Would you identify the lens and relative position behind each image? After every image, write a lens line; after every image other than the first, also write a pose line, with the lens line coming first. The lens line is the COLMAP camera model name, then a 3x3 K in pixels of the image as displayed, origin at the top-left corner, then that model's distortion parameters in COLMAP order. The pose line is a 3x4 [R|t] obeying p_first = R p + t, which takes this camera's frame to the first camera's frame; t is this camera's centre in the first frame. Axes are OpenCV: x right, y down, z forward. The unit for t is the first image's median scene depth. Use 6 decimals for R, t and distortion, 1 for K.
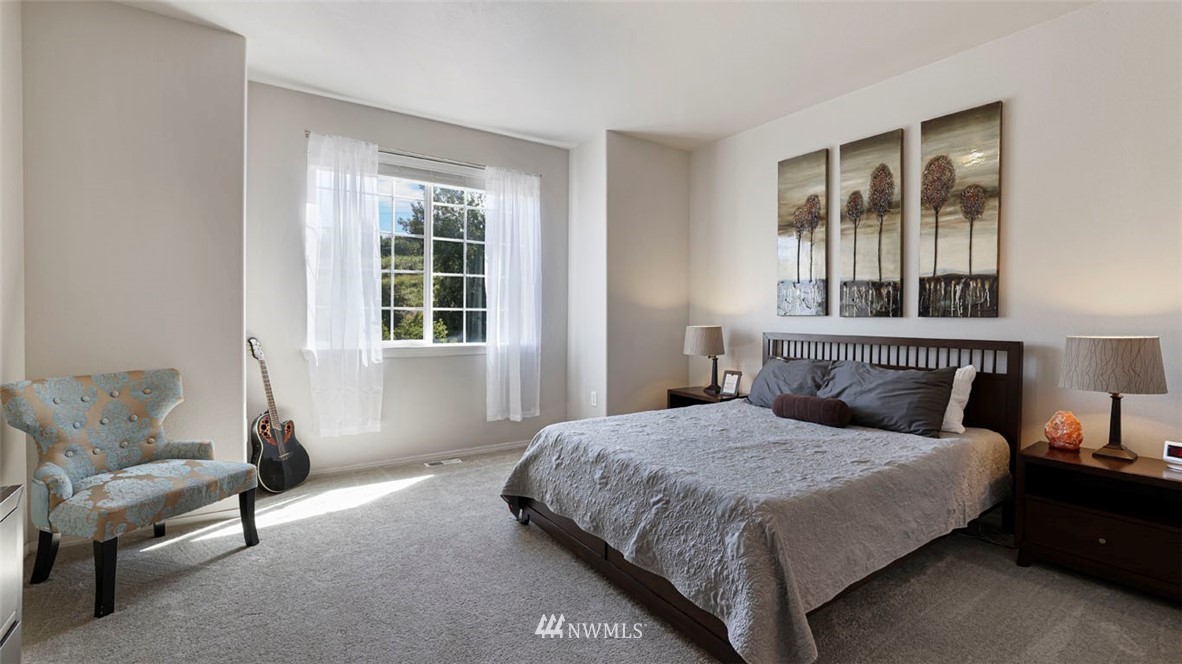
lens RADIAL K [[506.0, 0, 583.4], [0, 506.0, 326.0], [0, 0, 1]] dist [-0.049692, 0.017956]
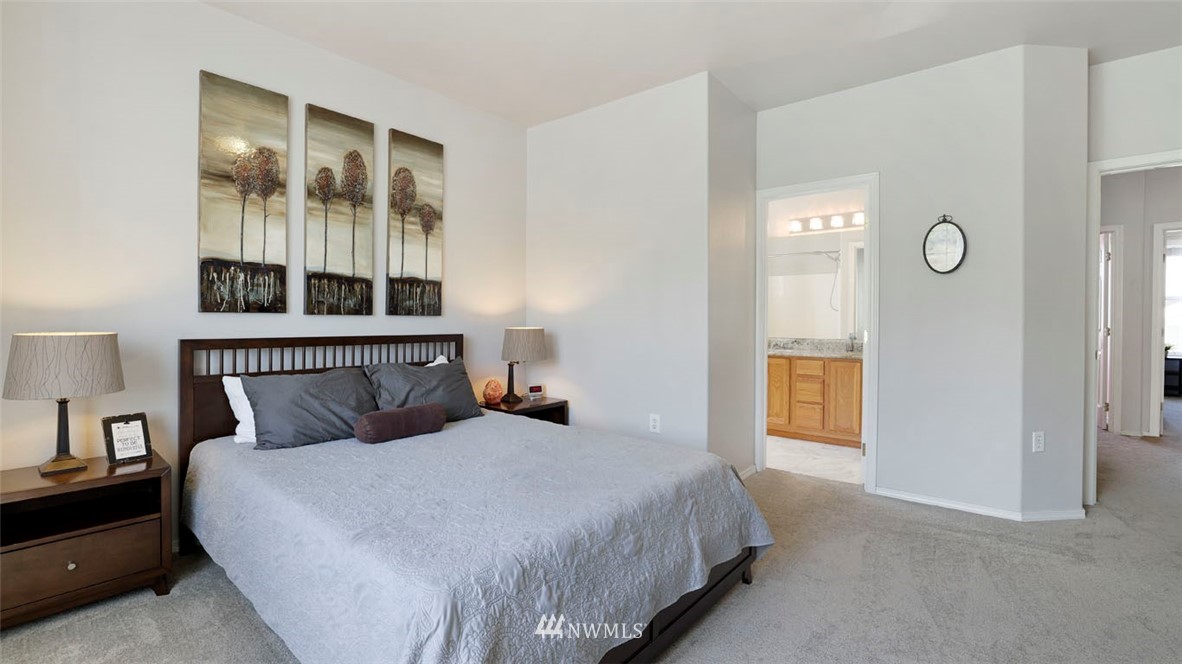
lens RADIAL K [[506.0, 0, 583.4], [0, 506.0, 326.0], [0, 0, 1]] dist [-0.049692, 0.017956]
pose [[-0.274333, -0.019838, 0.961430, -0.451109], [0.011347, 0.999651, 0.023865, -0.016805], [-0.961568, 0.017456, -0.274012, 0.916342]]
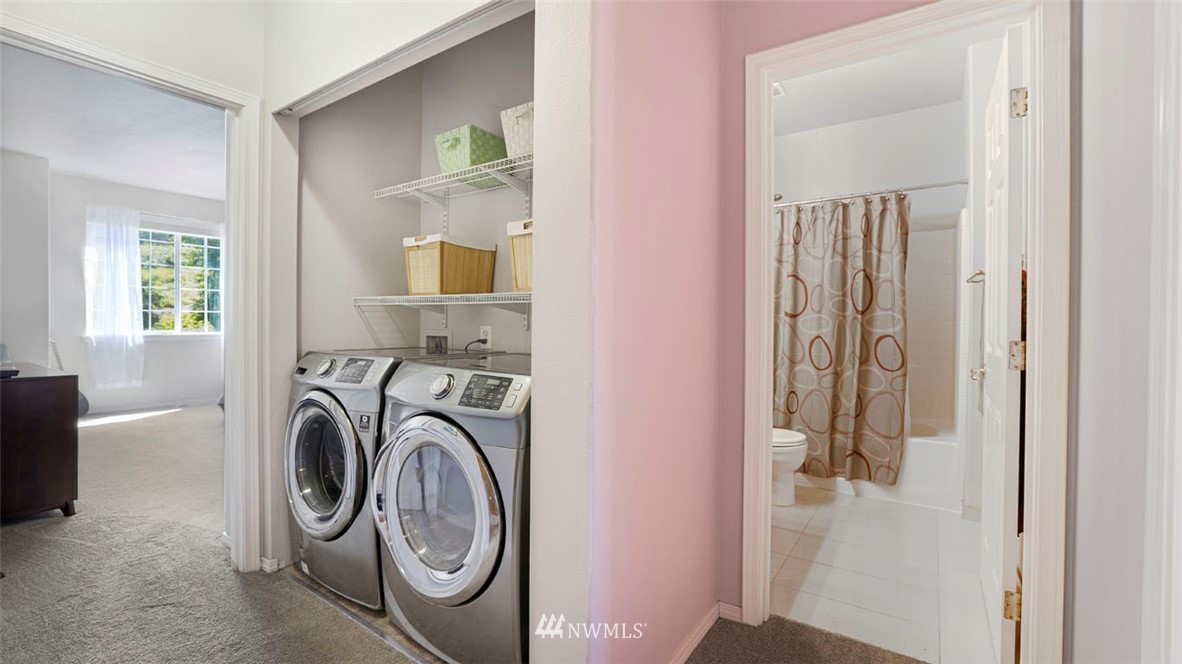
lens RADIAL K [[506.0, 0, 583.4], [0, 506.0, 326.0], [0, 0, 1]] dist [-0.049692, 0.017956]
pose [[0.933417, -0.002501, 0.358786, 0.459652], [0.001913, 0.999996, 0.001994, 0.017945], [-0.358789, -0.001175, 0.933418, -1.275815]]
